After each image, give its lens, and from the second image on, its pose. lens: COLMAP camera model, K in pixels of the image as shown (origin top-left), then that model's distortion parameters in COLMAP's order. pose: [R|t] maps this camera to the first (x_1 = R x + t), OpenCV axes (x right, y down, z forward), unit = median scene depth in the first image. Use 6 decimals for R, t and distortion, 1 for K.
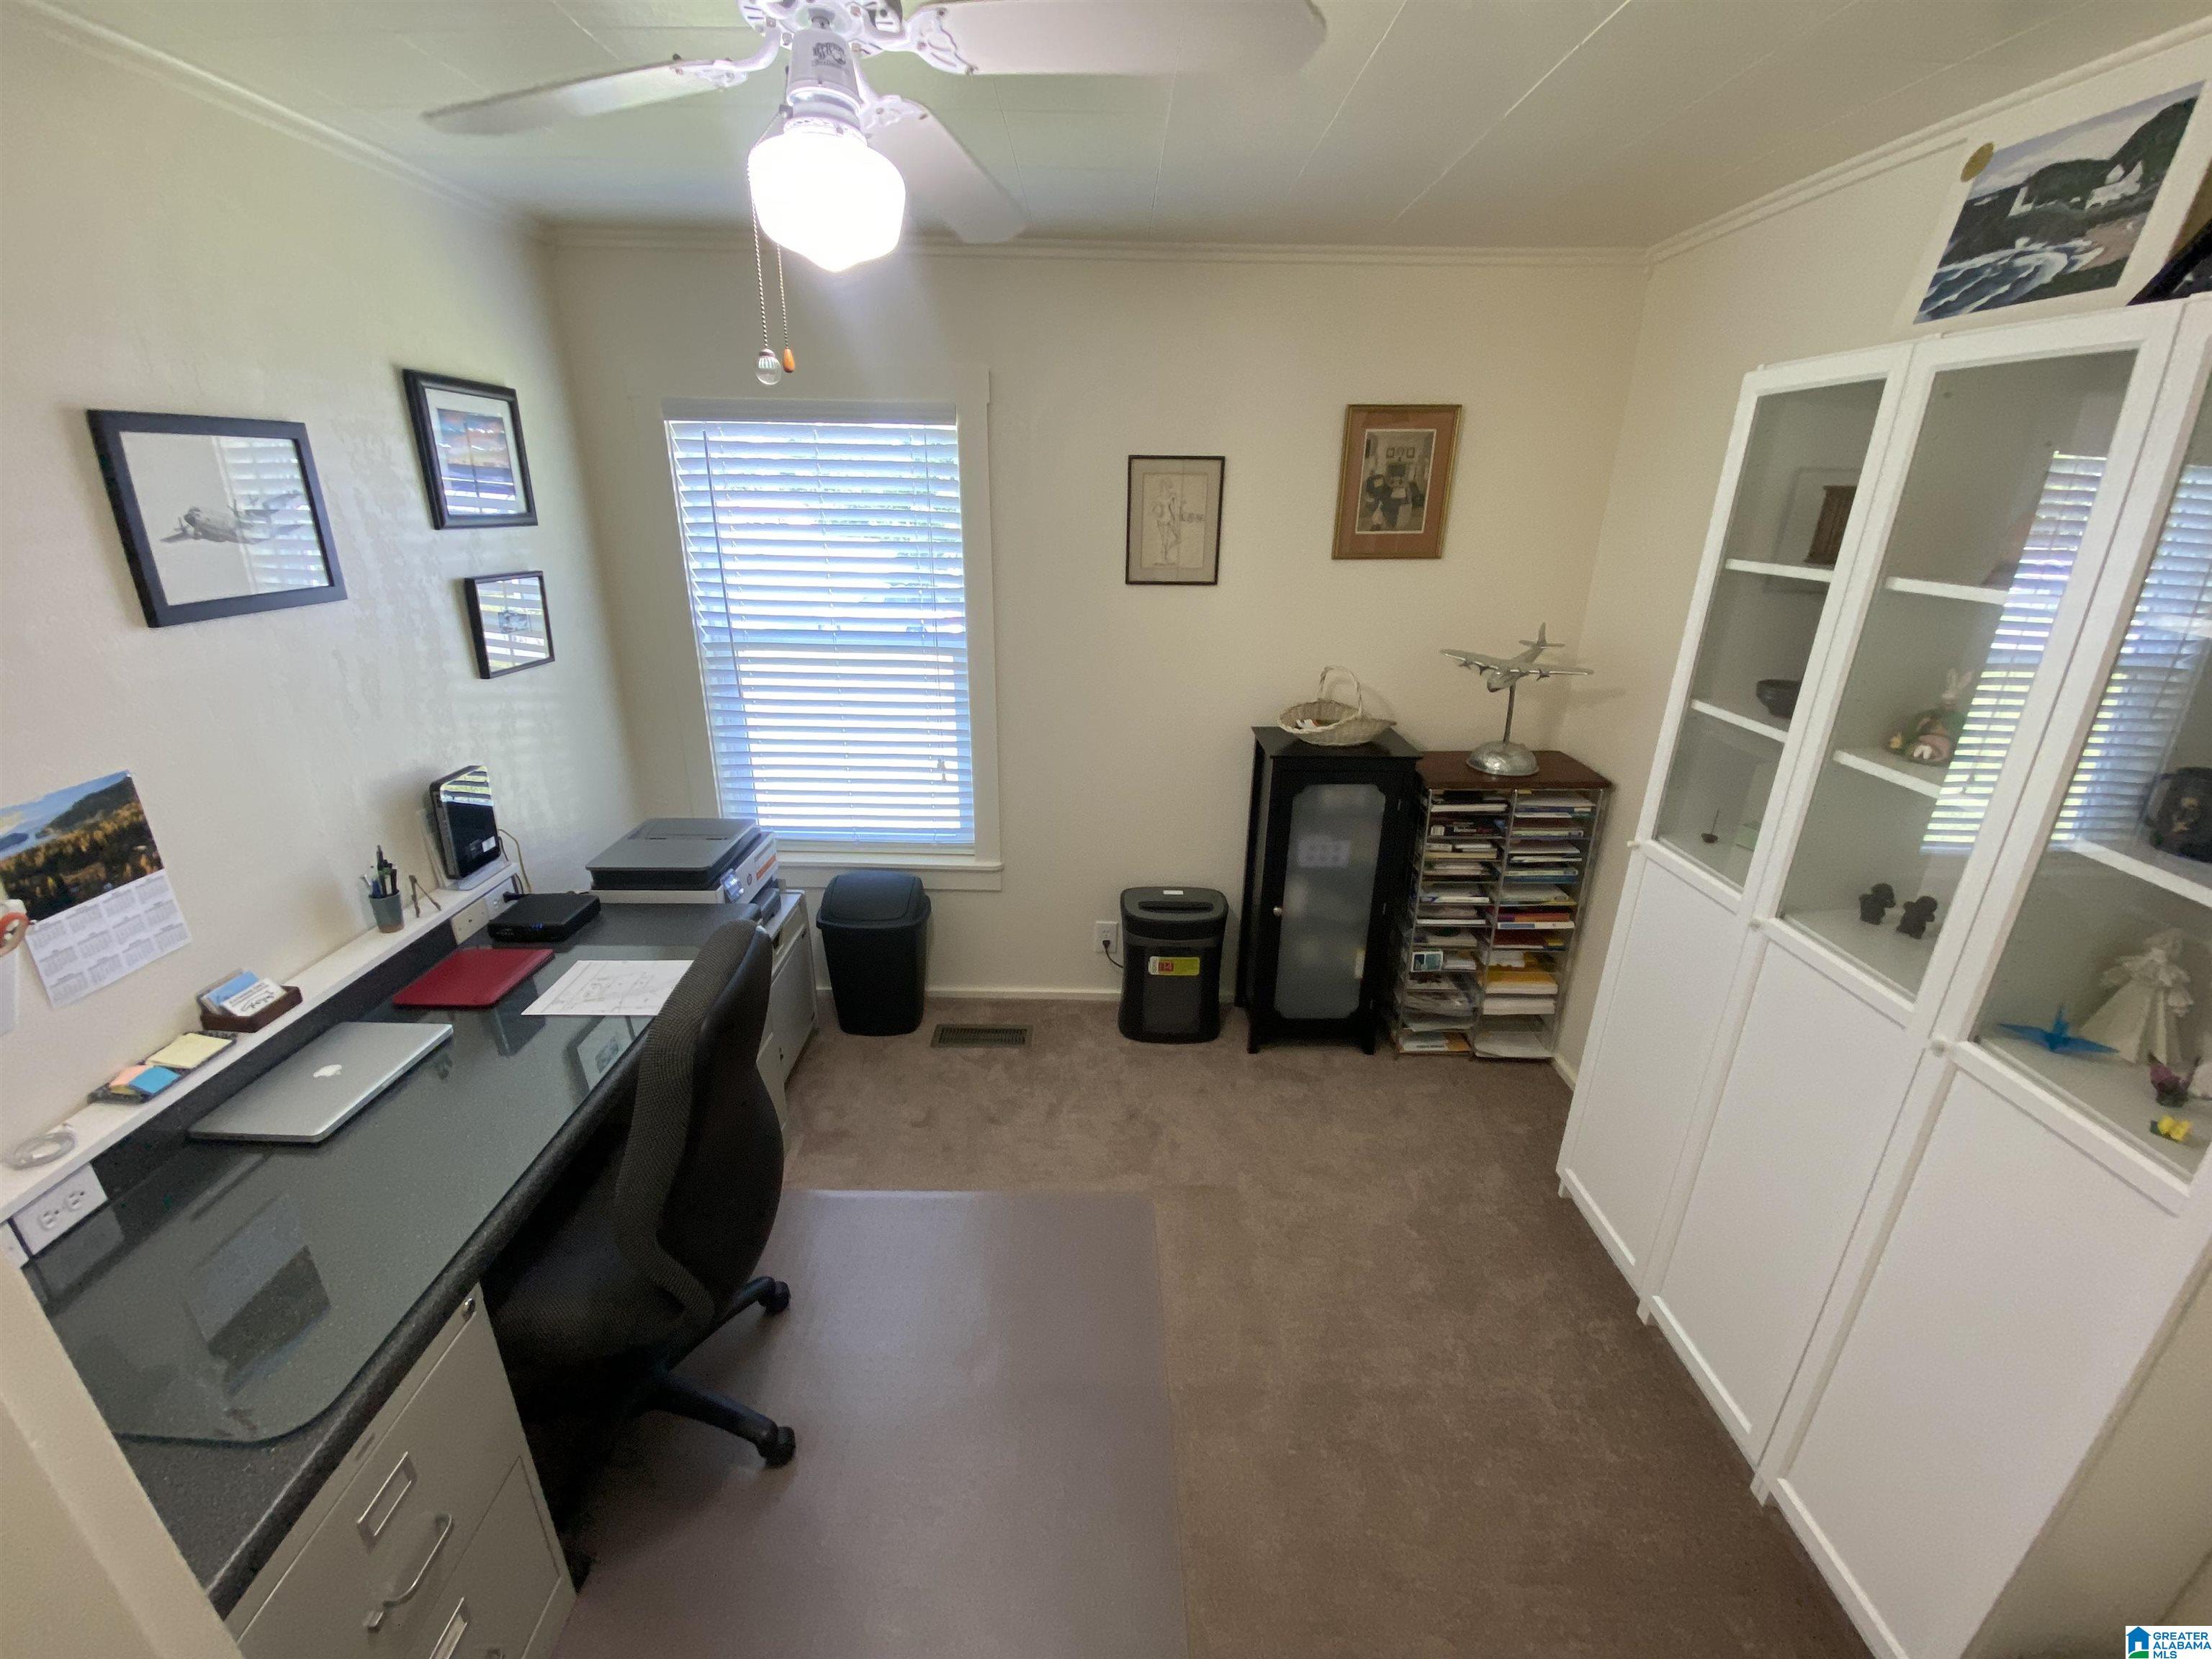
lens RADIAL K [[902.2, 0, 1108.2], [0, 902.2, 830.1], [0, 0, 1]] dist [0.029976, -0.026776]
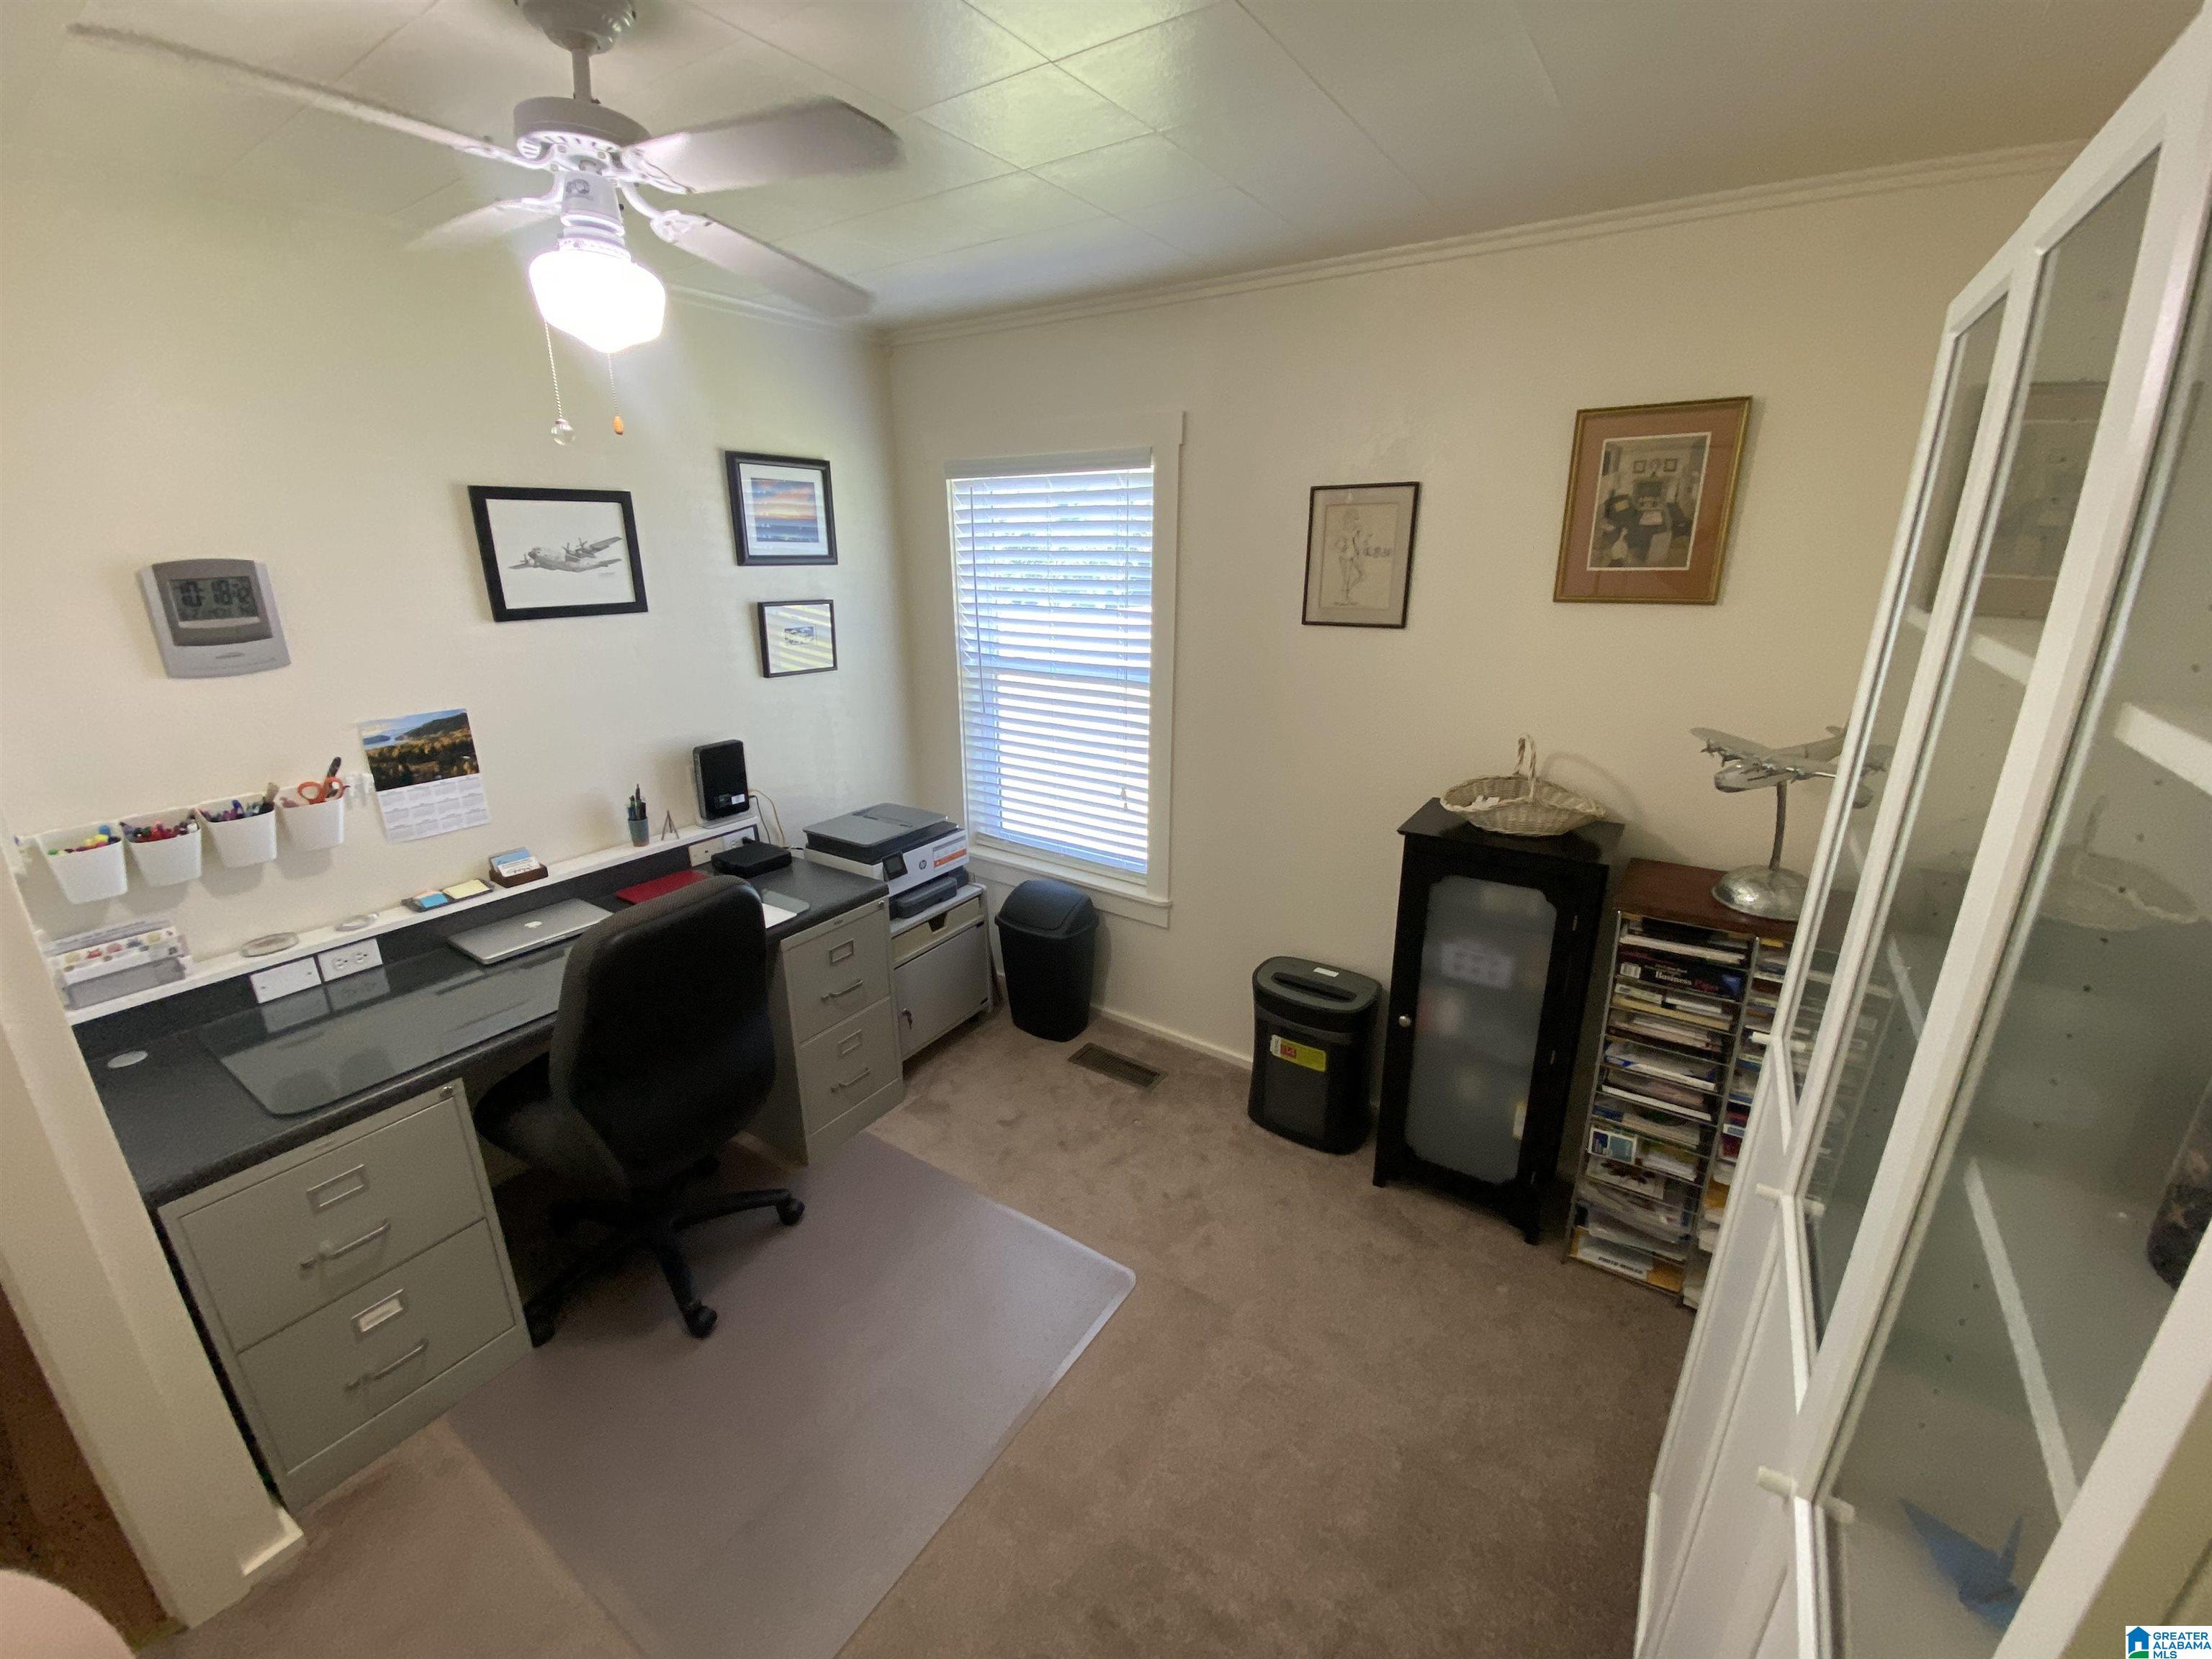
lens RADIAL K [[903.6, 0, 1106.0], [0, 903.6, 829.5], [0, 0, 1]] dist [0.014173, -0.017061]
pose [[0.820682, 0.156124, -0.549642, 0.402929], [-0.183217, 0.983056, 0.005668, -0.037969], [0.541214, 0.096052, 0.835381, 0.150263]]
